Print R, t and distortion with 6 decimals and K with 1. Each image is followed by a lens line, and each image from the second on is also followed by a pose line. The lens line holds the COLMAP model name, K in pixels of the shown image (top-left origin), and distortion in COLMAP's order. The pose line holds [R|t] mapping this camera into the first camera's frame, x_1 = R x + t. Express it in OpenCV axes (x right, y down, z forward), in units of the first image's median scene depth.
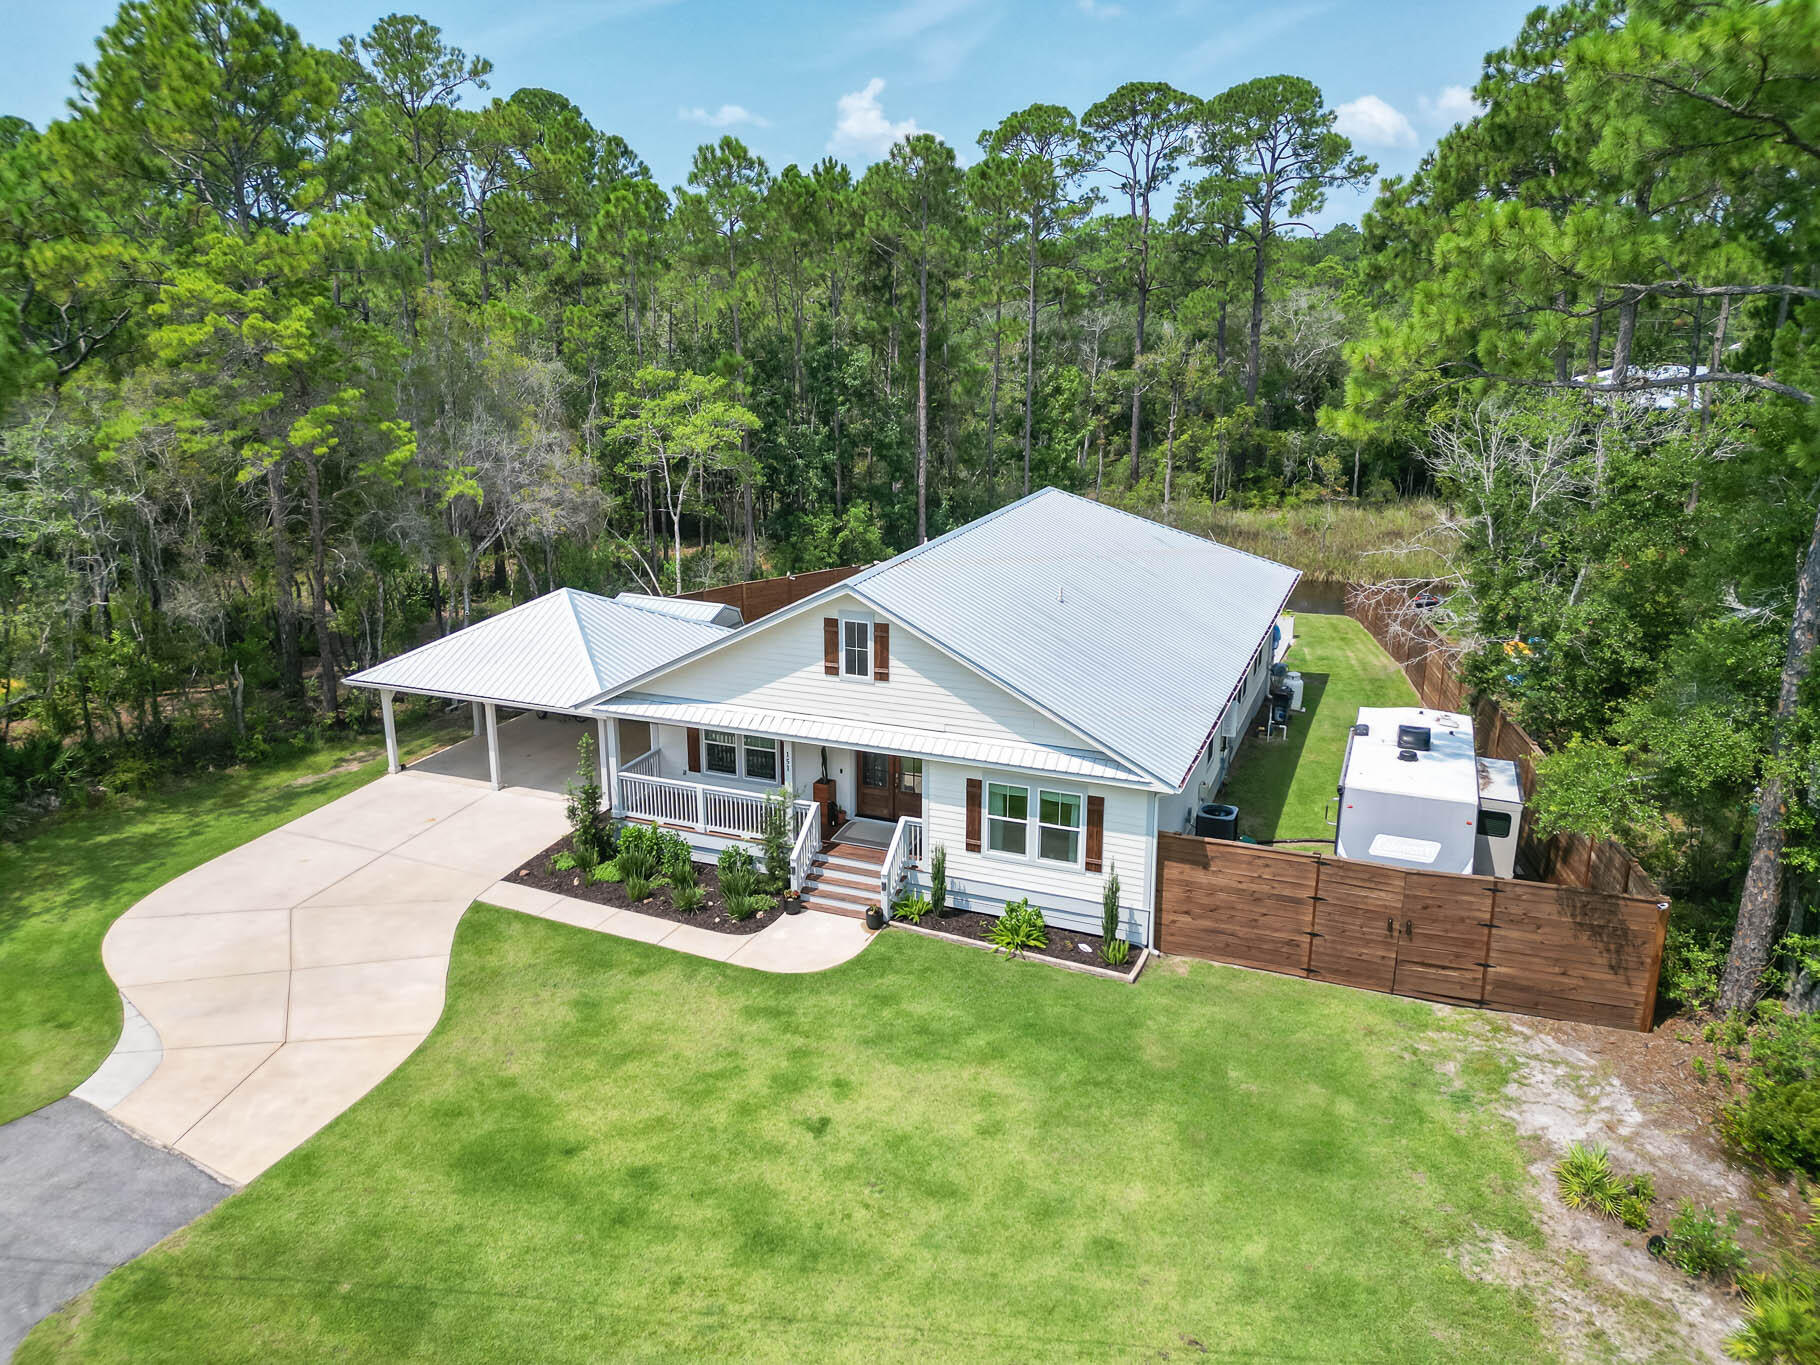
lens RADIAL K [[1282.3, 0, 907.8], [0, 1282.3, 664.7], [0, 0, 1]] dist [0.092307, -0.106918]
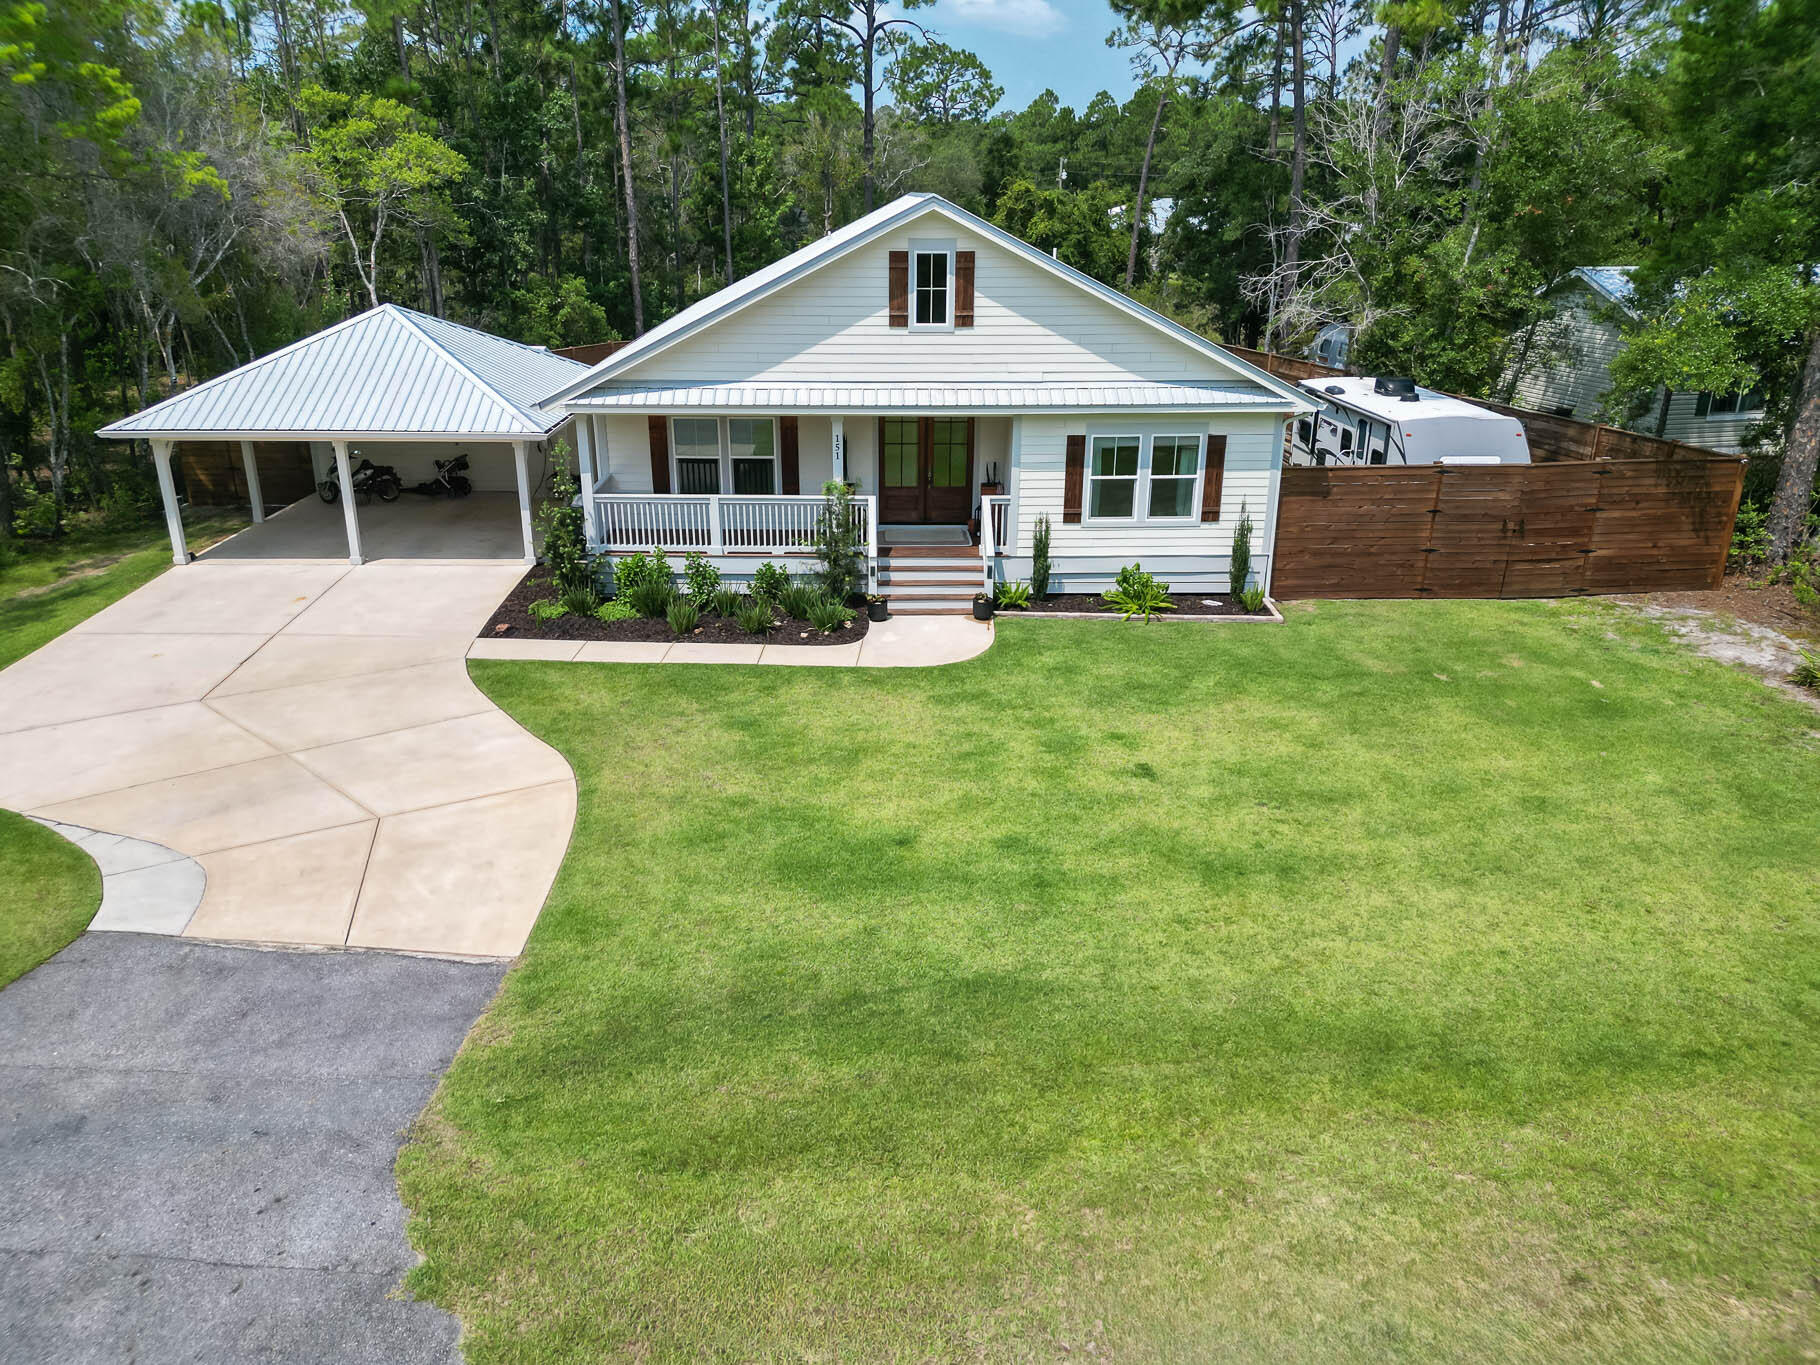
lens RADIAL K [[1282.3, 0, 907.8], [0, 1282.3, 664.7], [0, 0, 1]] dist [0.092307, -0.106918]
pose [[0.919400, -0.133063, 0.370133, -0.399524], [0.104258, 0.989822, 0.096866, 0.147103], [-0.379255, -0.050469, 0.923915, 0.221302]]
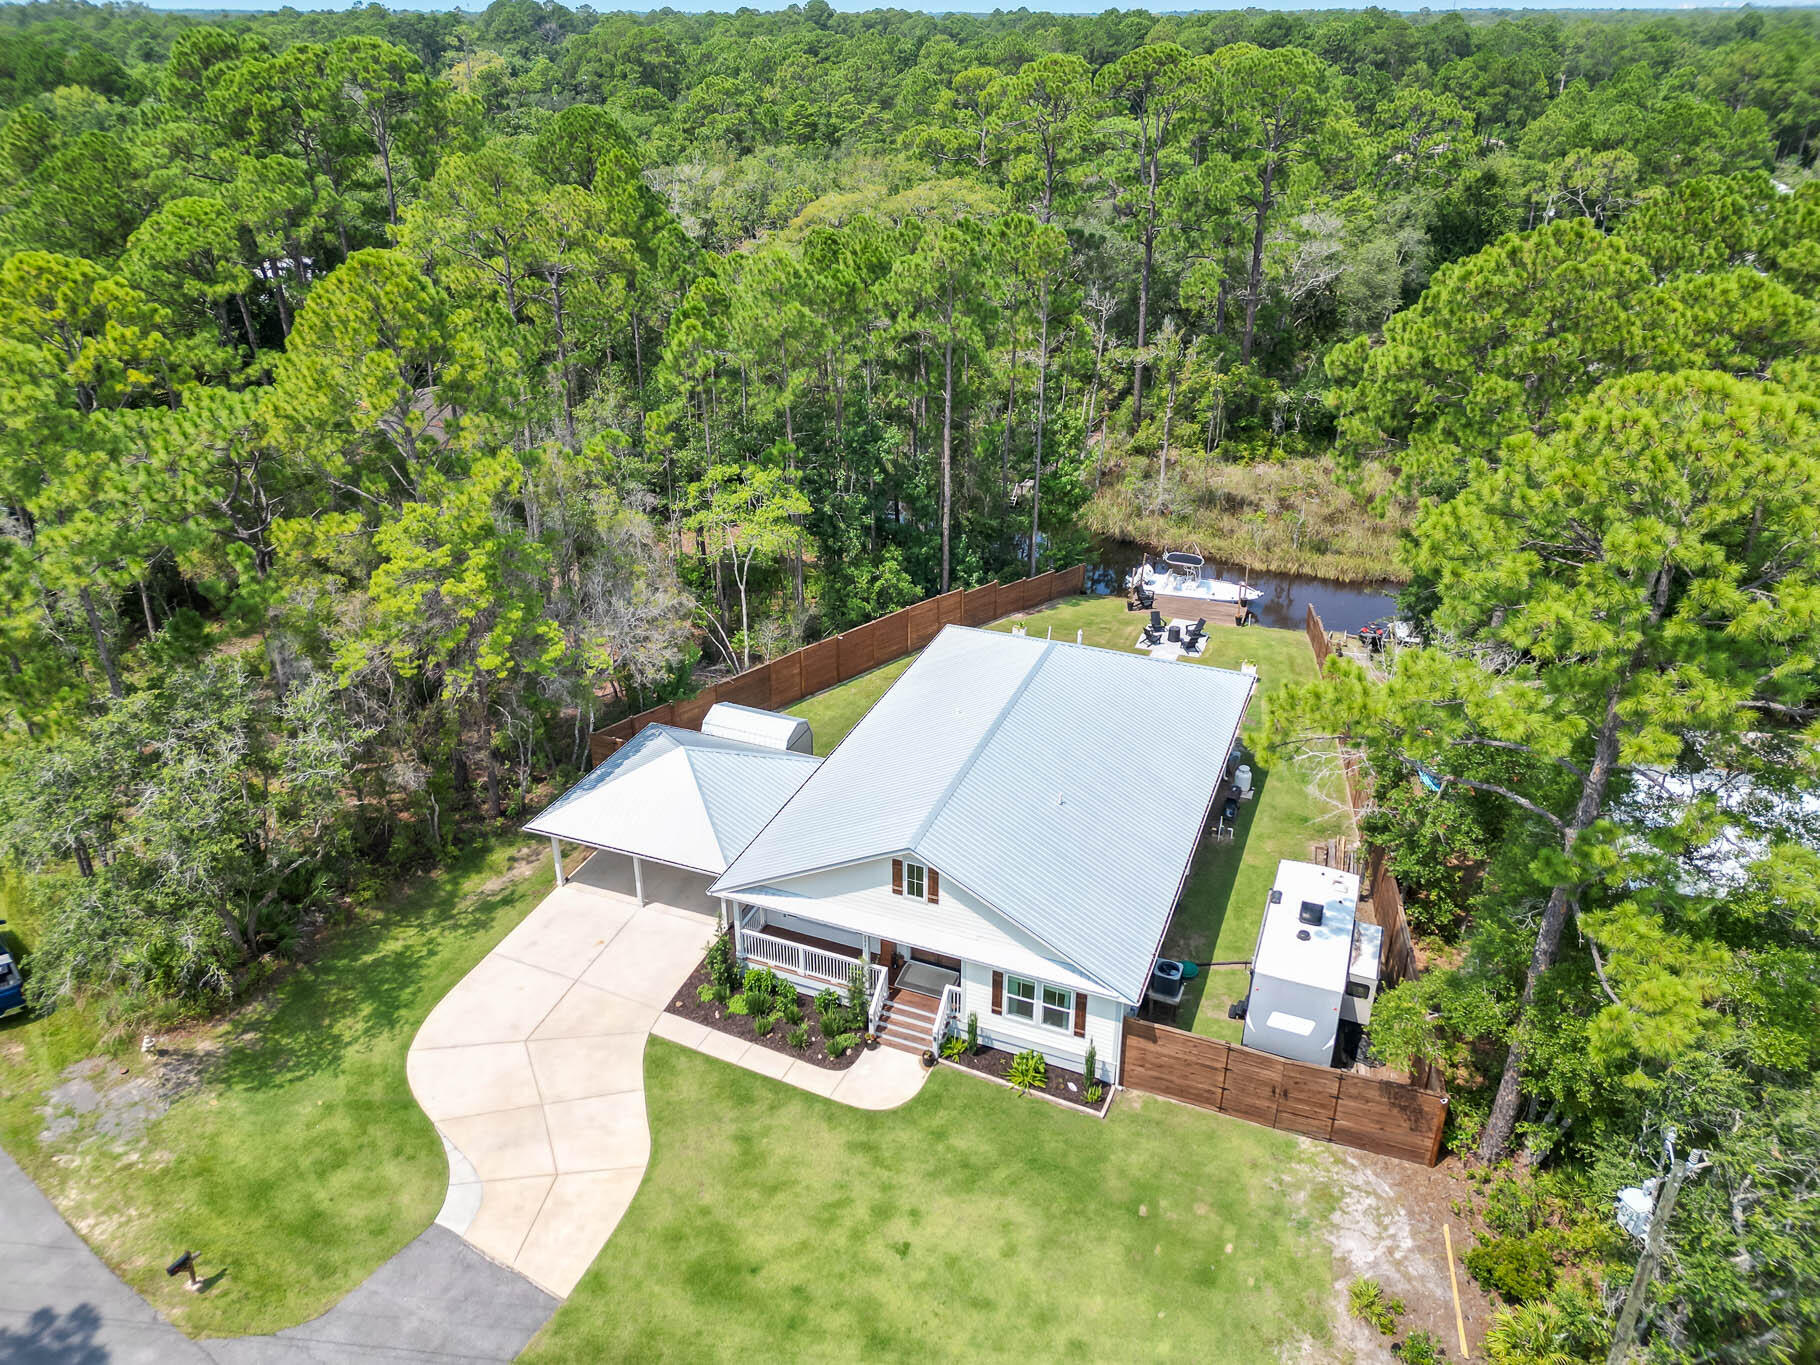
lens RADIAL K [[1282.3, 0, 907.8], [0, 1282.3, 664.7], [0, 0, 1]] dist [0.092307, -0.106918]
pose [[0.999997, -0.000423, -0.002572, -0.045563], [0.000893, 0.982636, 0.185542, -0.517183], [0.002449, -0.185544, 0.982633, -0.359721]]
